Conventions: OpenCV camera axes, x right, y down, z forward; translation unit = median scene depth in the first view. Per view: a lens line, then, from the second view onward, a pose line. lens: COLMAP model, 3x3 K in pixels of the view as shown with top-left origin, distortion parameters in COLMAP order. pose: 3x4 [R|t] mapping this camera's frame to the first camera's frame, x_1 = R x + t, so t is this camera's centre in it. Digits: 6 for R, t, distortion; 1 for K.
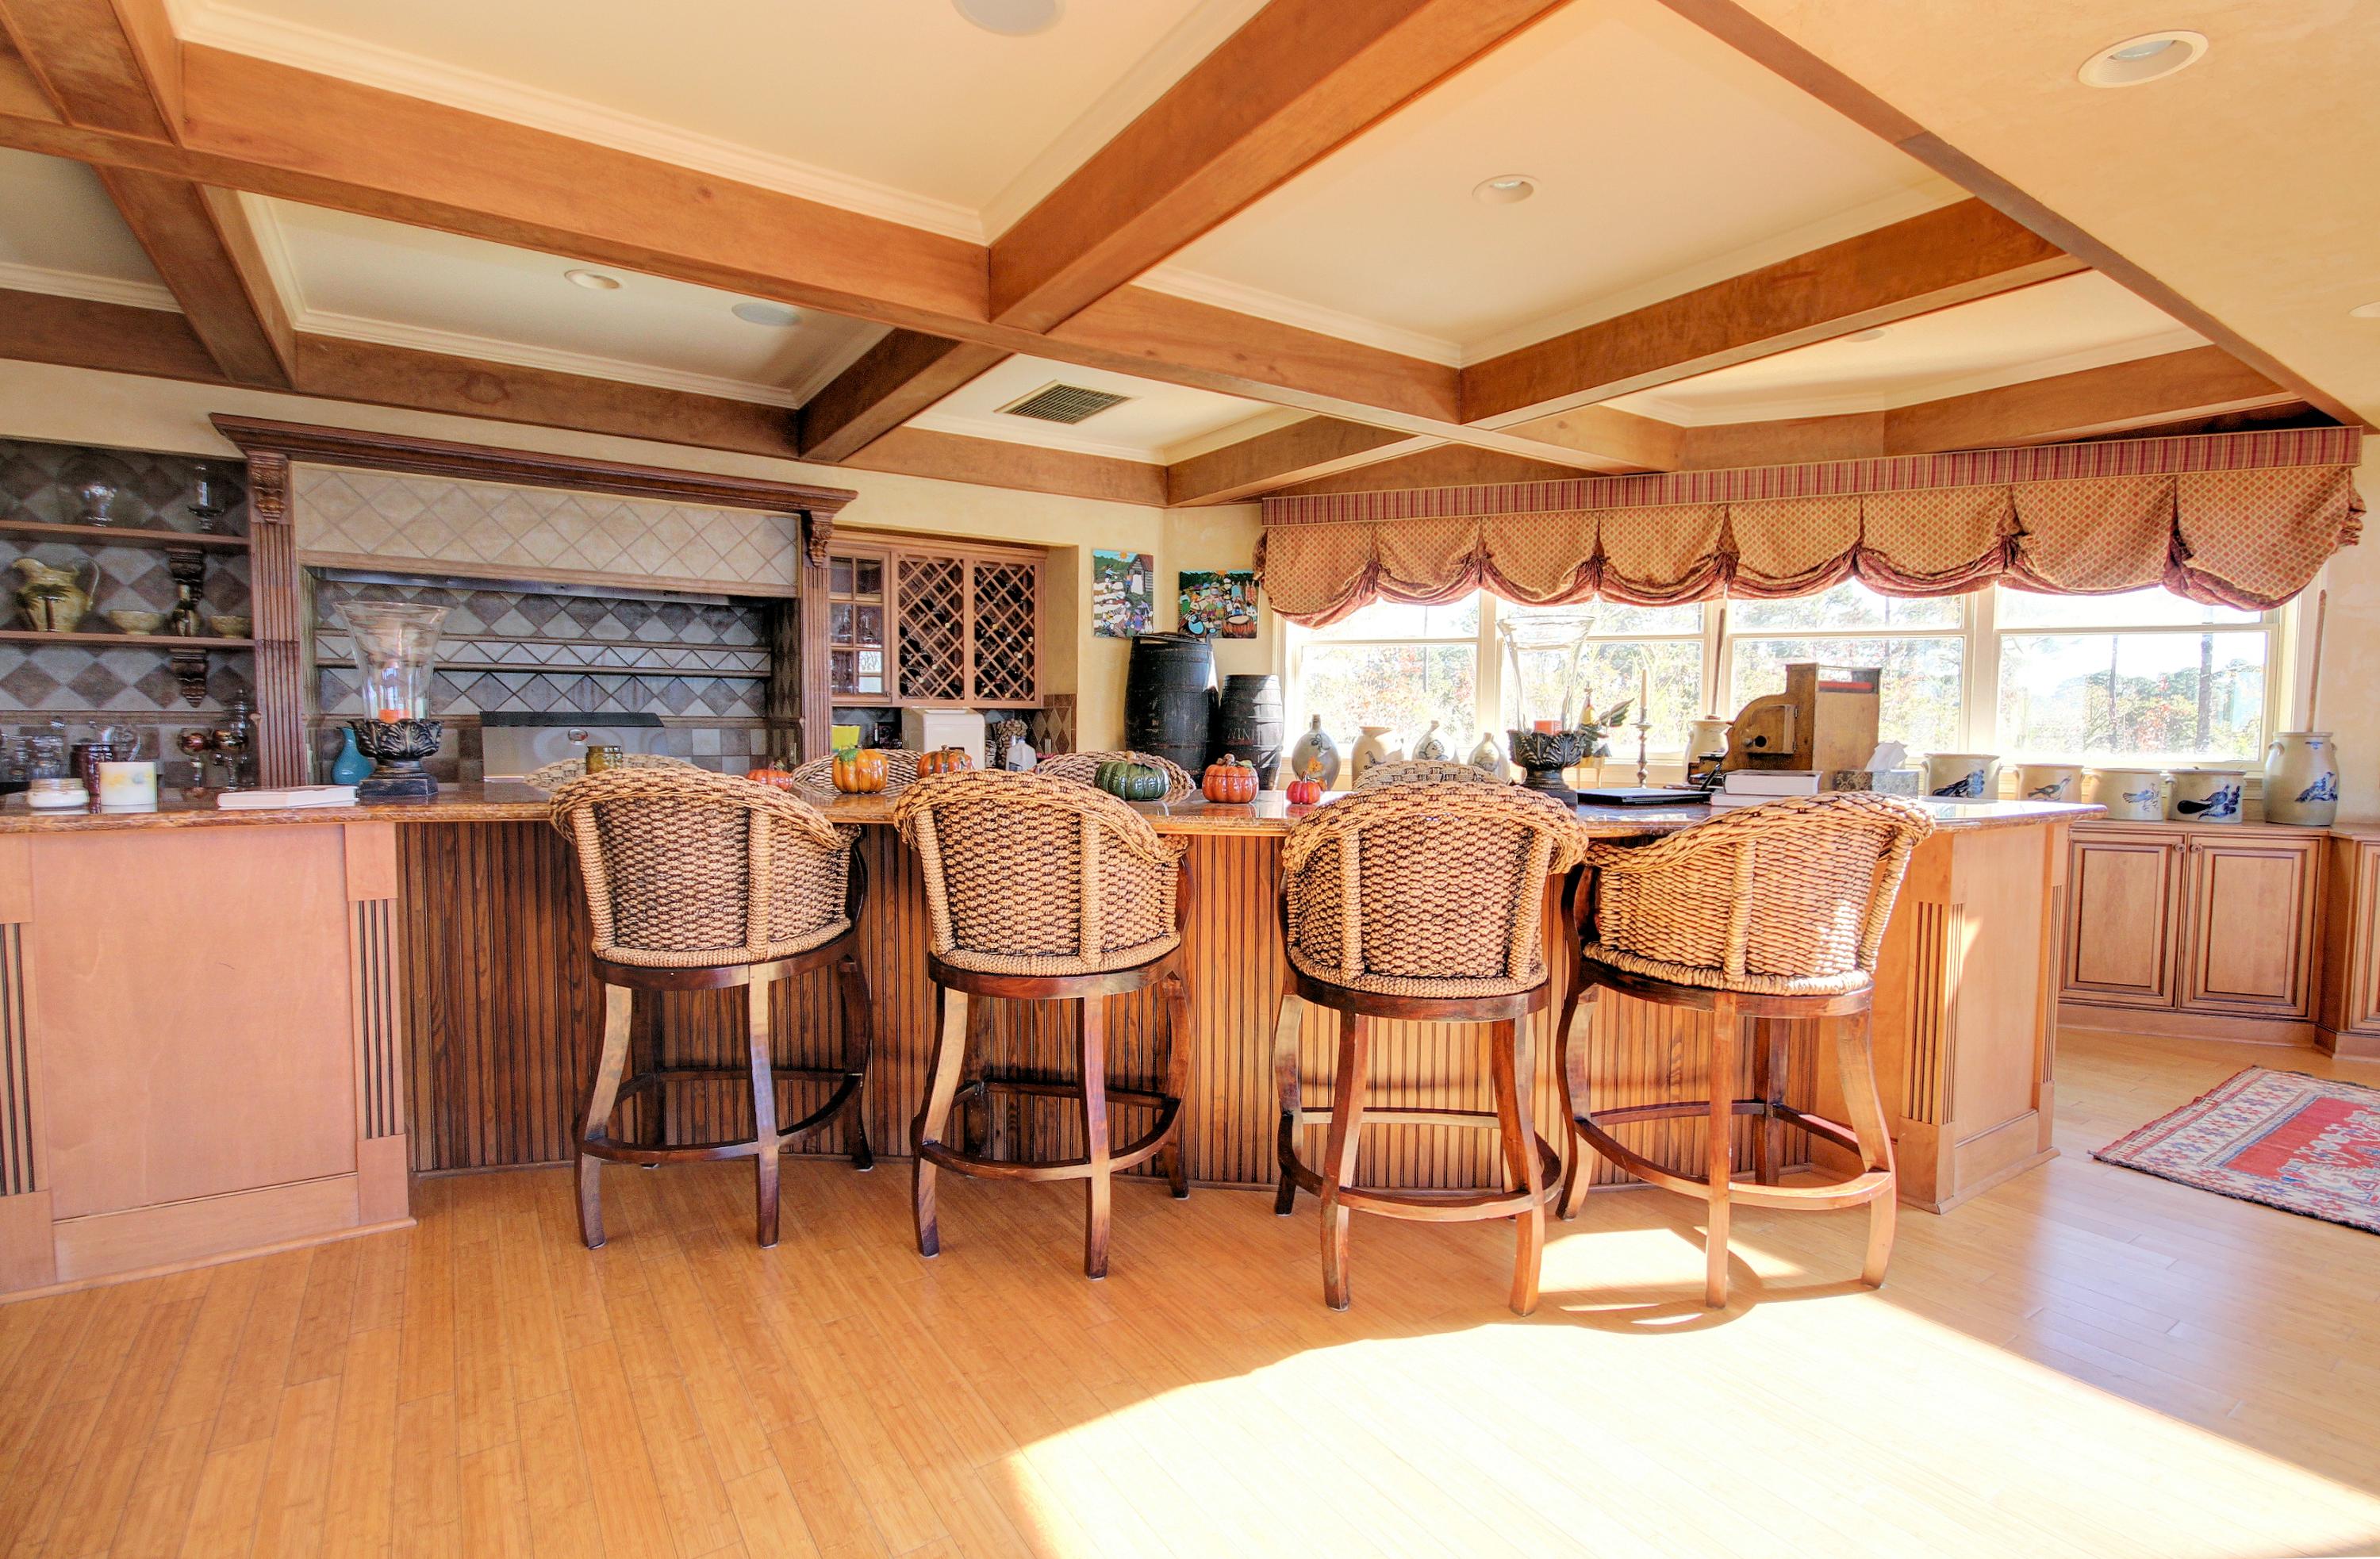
lens RADIAL K [[1129.8, 0, 1190.0], [0, 1129.8, 779.5], [0, 0, 1]] dist [-0.021668, 0.010170]
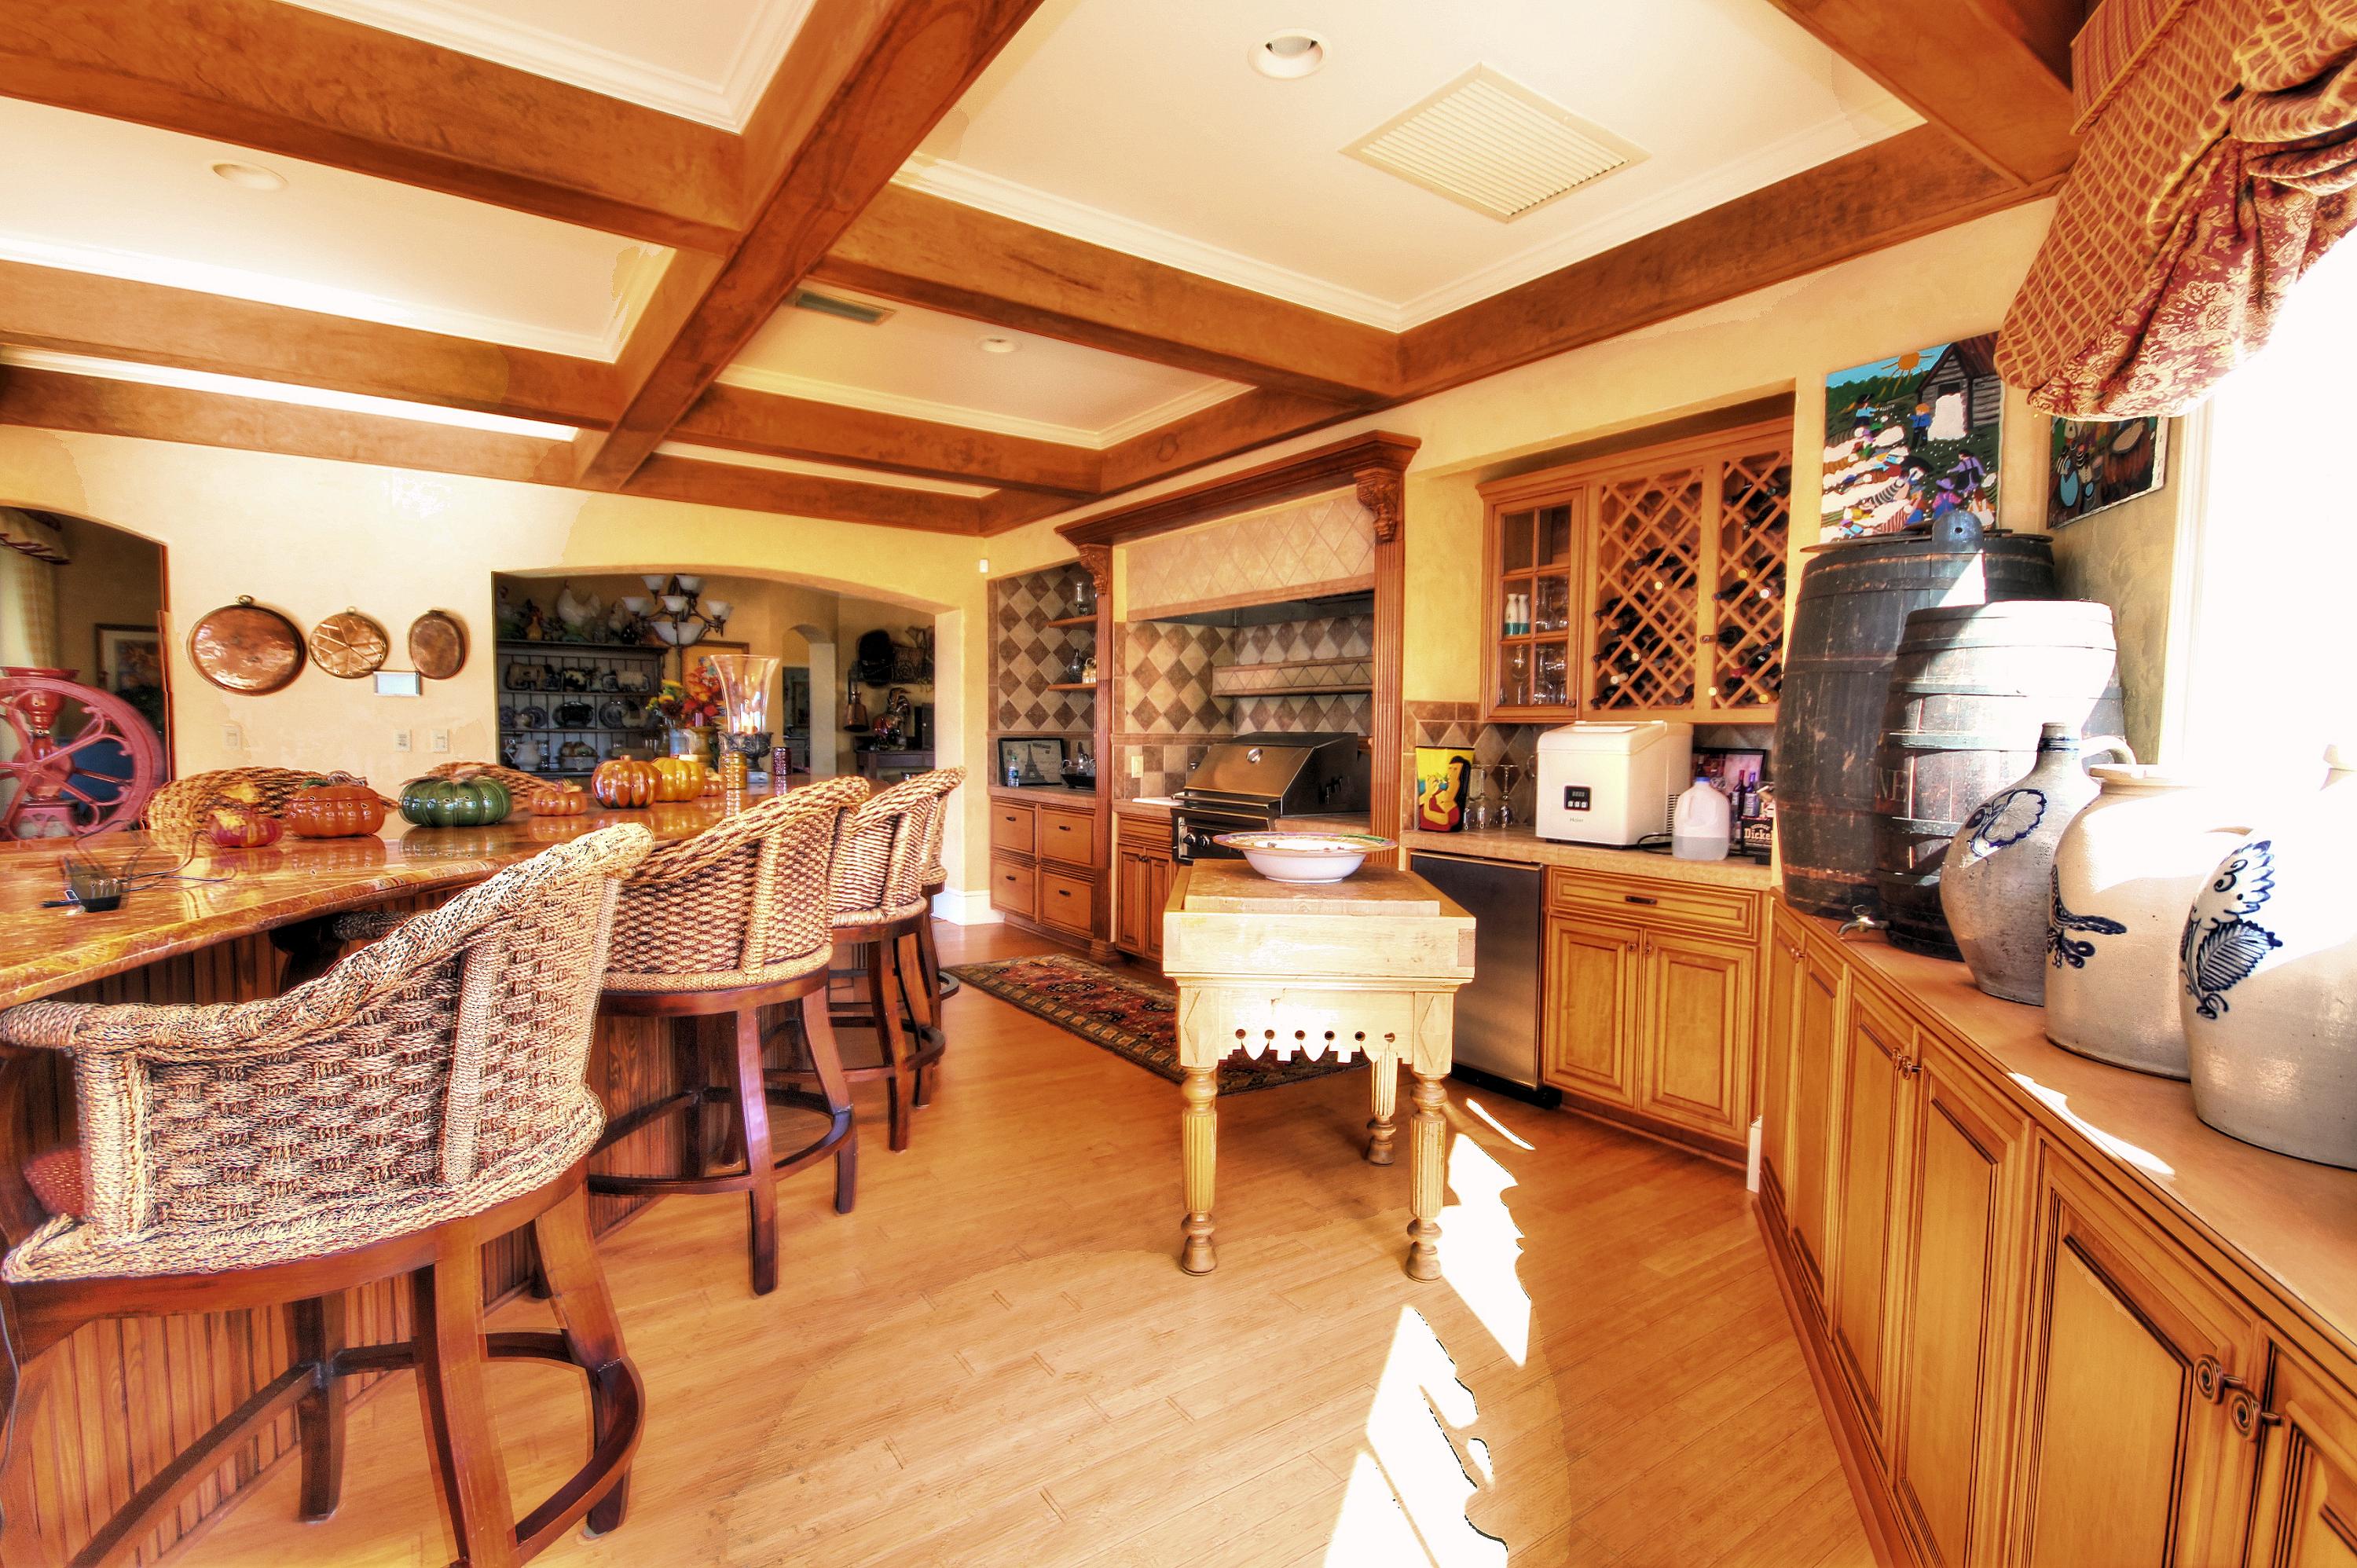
lens RADIAL K [[1092.2, 0, 1178.5], [0, 1092.2, 784.0], [0, 0, 1]] dist [-0.010252, -0.000751]
pose [[0.001317, 0.040557, -0.999176, 0.428779], [-0.065645, 0.997026, 0.040383, -0.046039], [0.997842, 0.065537, 0.003975, 0.888063]]
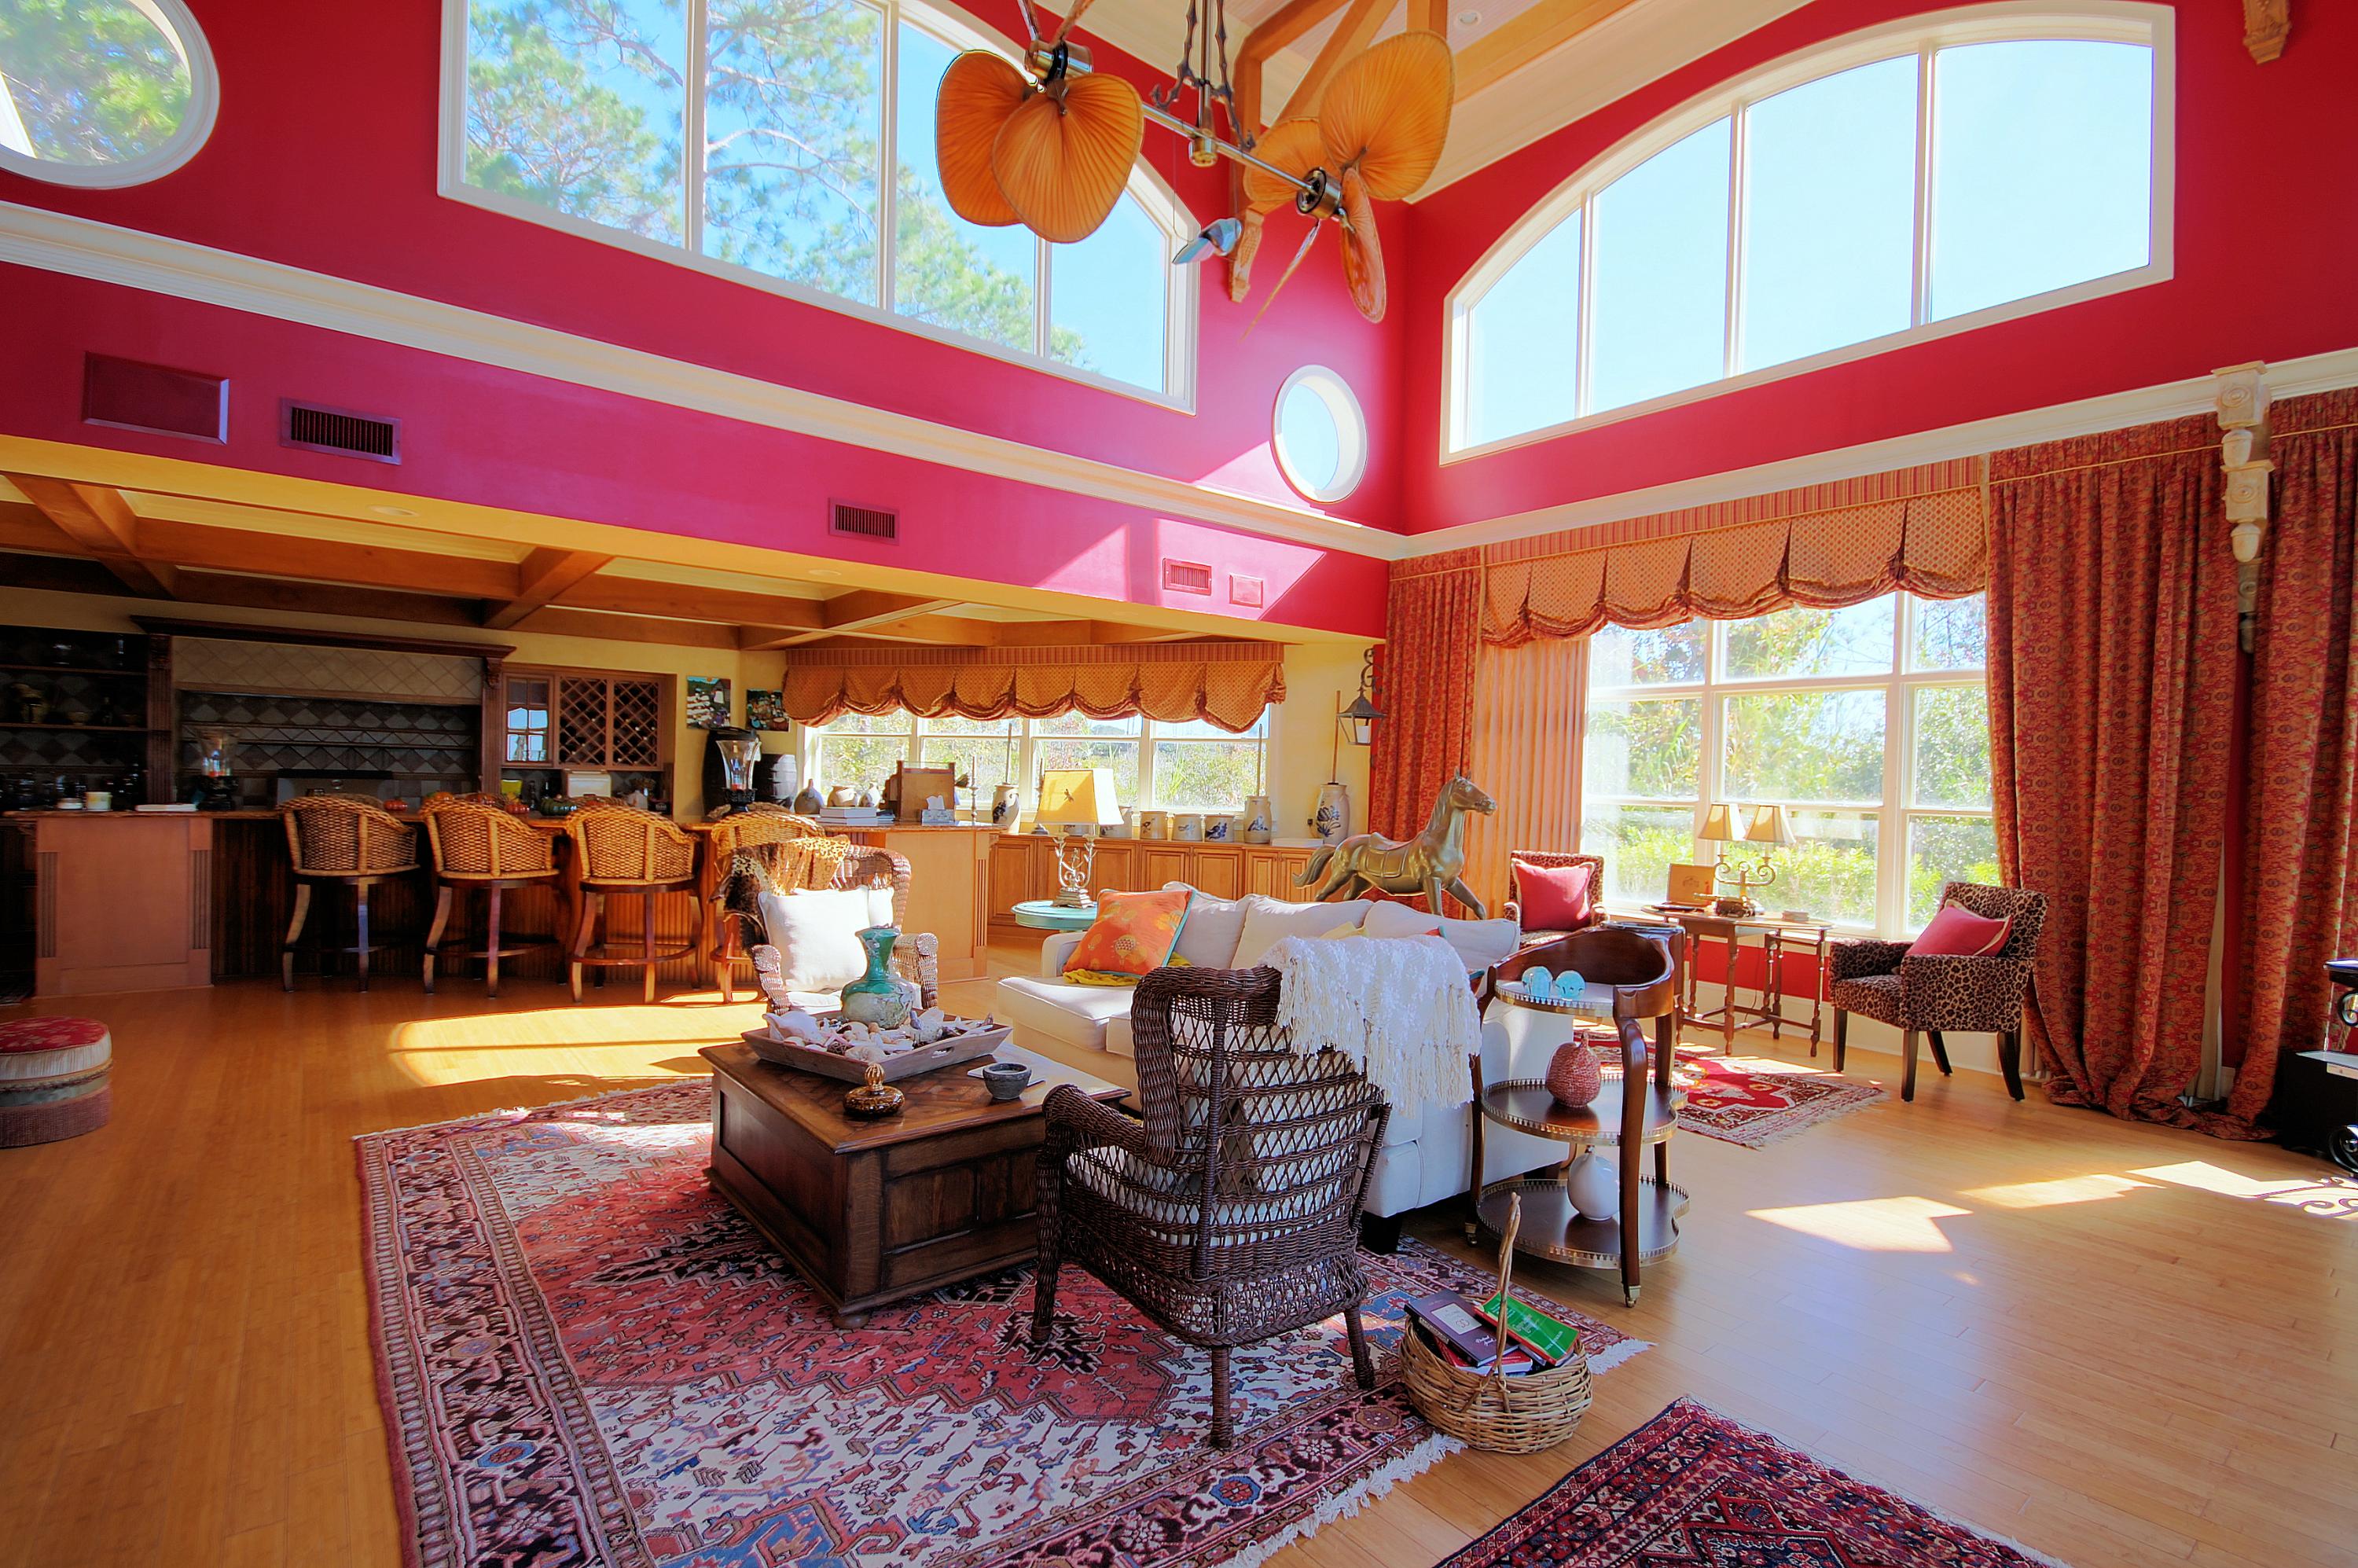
lens RADIAL K [[1092.7, 0, 1179.0], [0, 1092.7, 784.0], [0, 0, 1]] dist [-0.010252, -0.000751]
pose [[0.996337, 0.016330, 0.083940, 0.594508], [-0.012447, 0.998837, -0.046577, 0.023357], [-0.084604, 0.045362, 0.995382, -0.764408]]
